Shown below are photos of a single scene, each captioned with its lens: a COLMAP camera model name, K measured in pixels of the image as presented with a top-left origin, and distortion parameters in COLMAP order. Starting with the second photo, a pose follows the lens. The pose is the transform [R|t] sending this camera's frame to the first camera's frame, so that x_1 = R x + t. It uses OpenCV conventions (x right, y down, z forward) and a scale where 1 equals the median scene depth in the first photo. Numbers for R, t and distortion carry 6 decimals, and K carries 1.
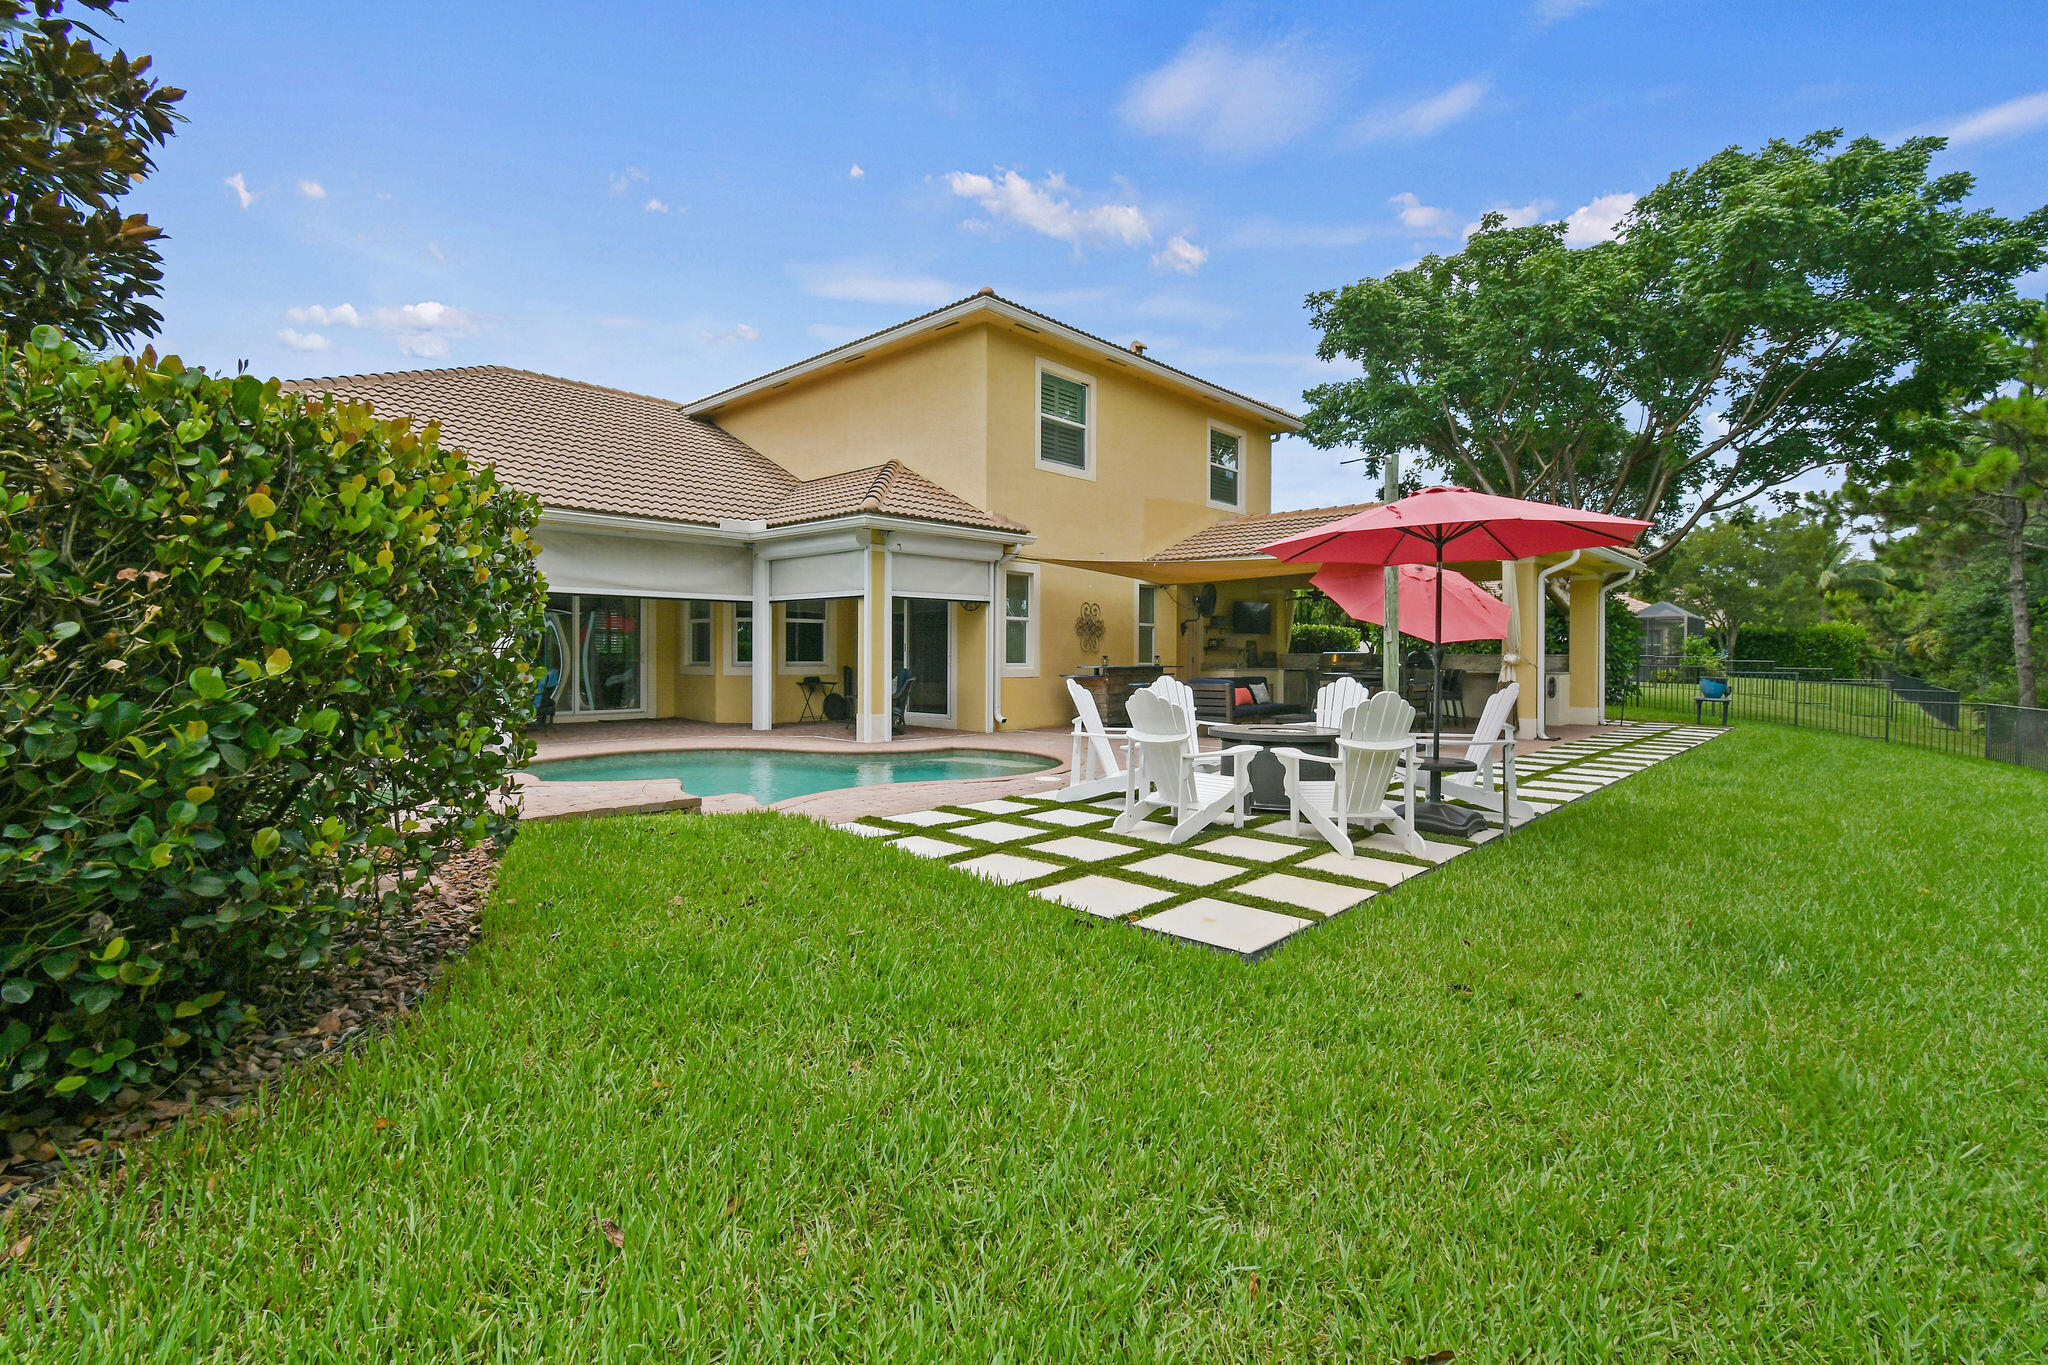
lens RADIAL K [[912.4, 0, 1026.4], [0, 912.4, 654.4], [0, 0, 1]] dist [0.001702, 0.000156]
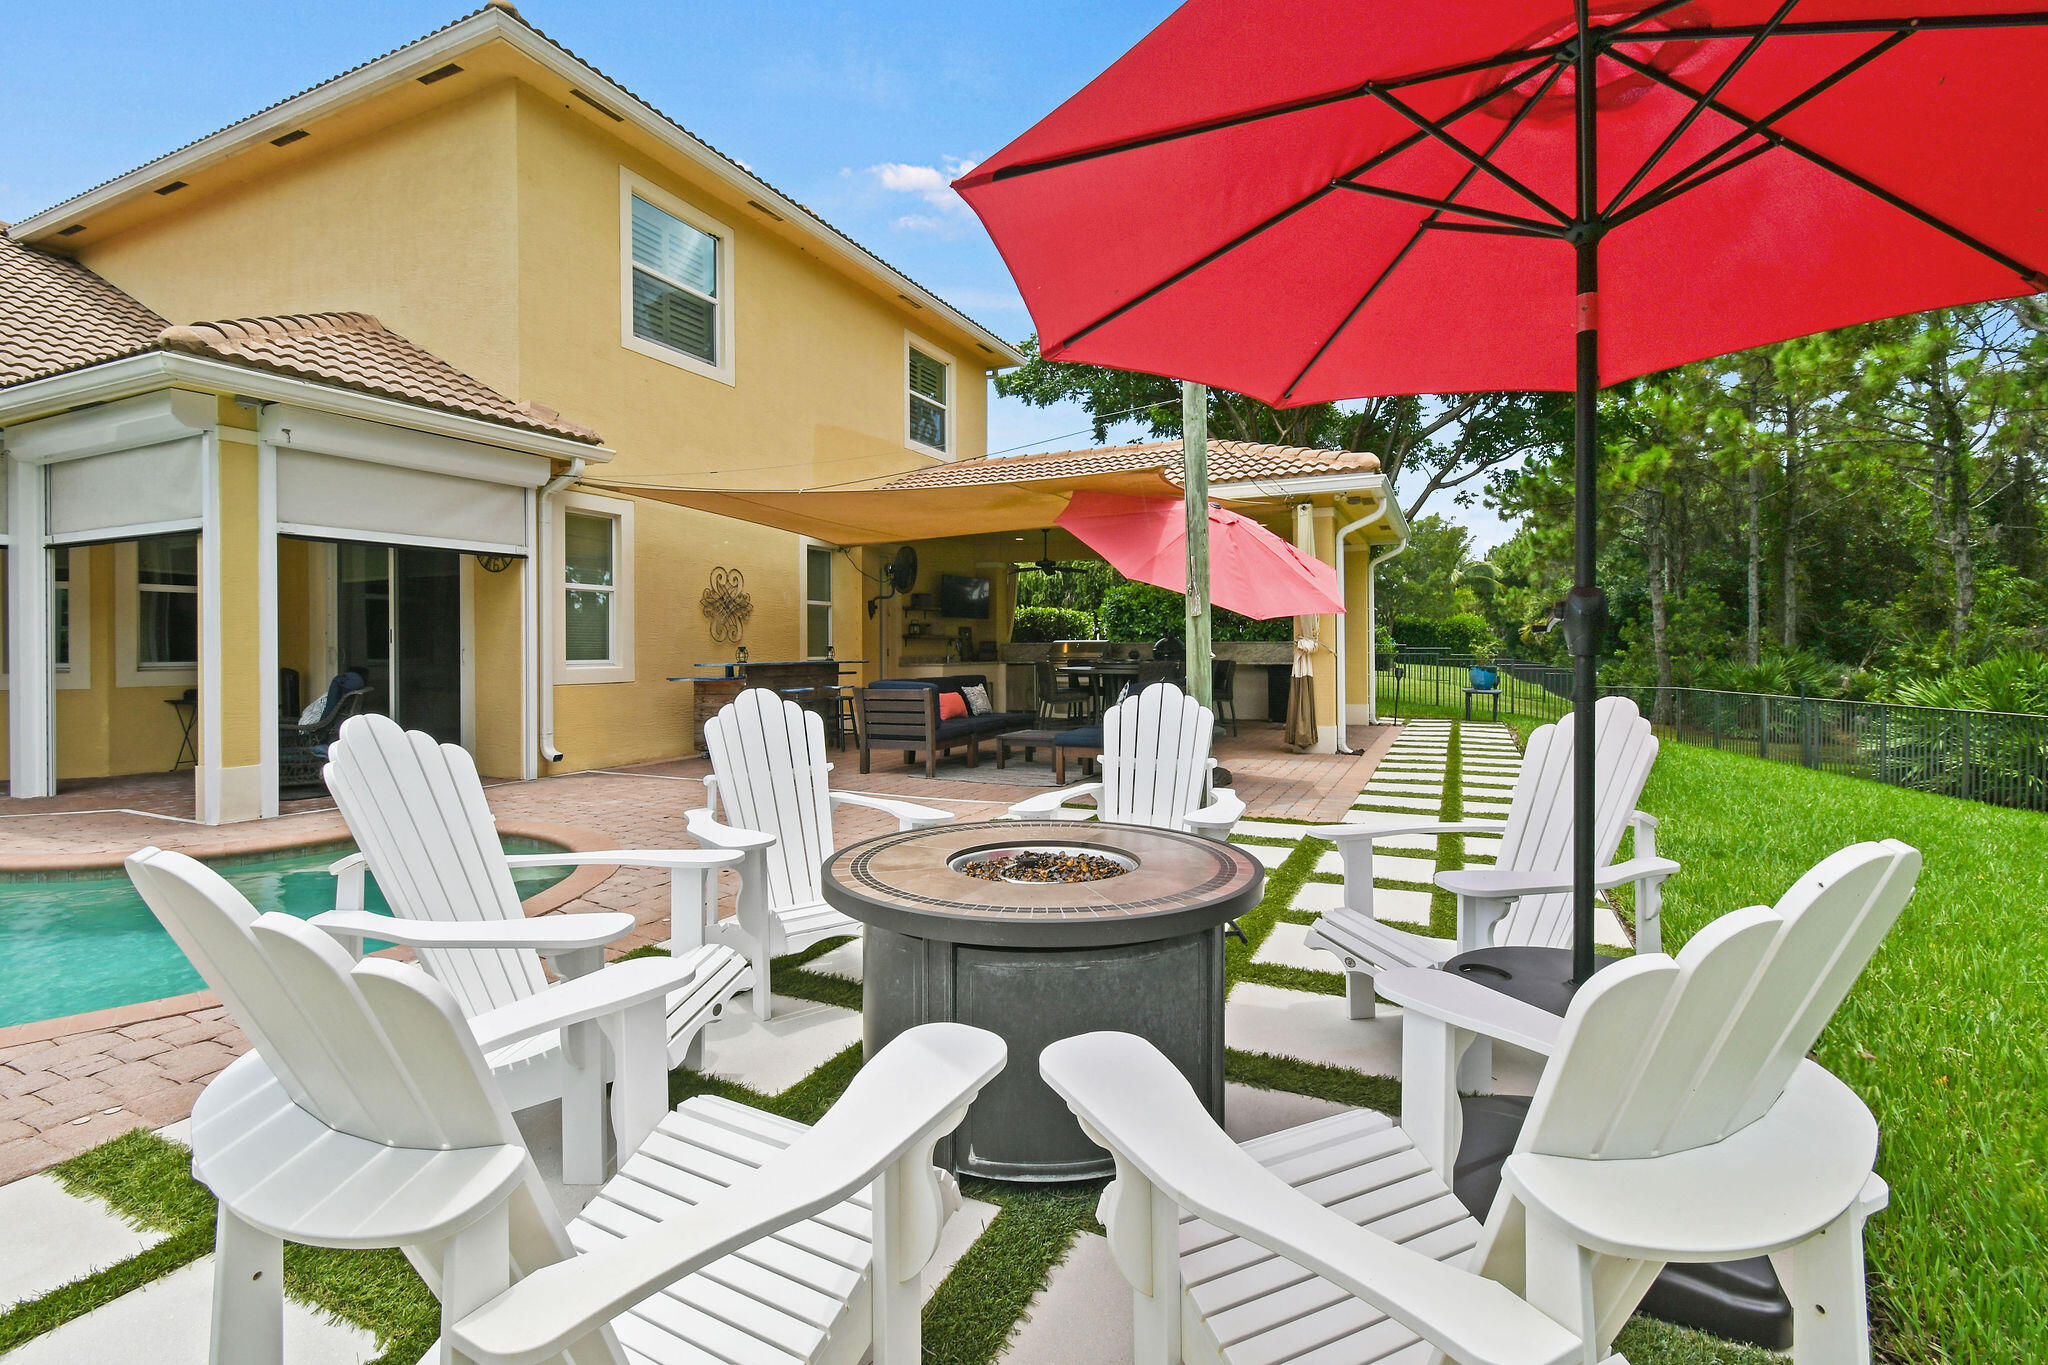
lens RADIAL K [[912.4, 0, 1026.4], [0, 912.4, 654.4], [0, 0, 1]] dist [0.001702, 0.000156]
pose [[0.953181, -0.011344, 0.302188, 0.075534], [0.009385, 0.999924, 0.007933, 0.003267], [-0.302255, -0.004725, 0.953215, 0.299765]]
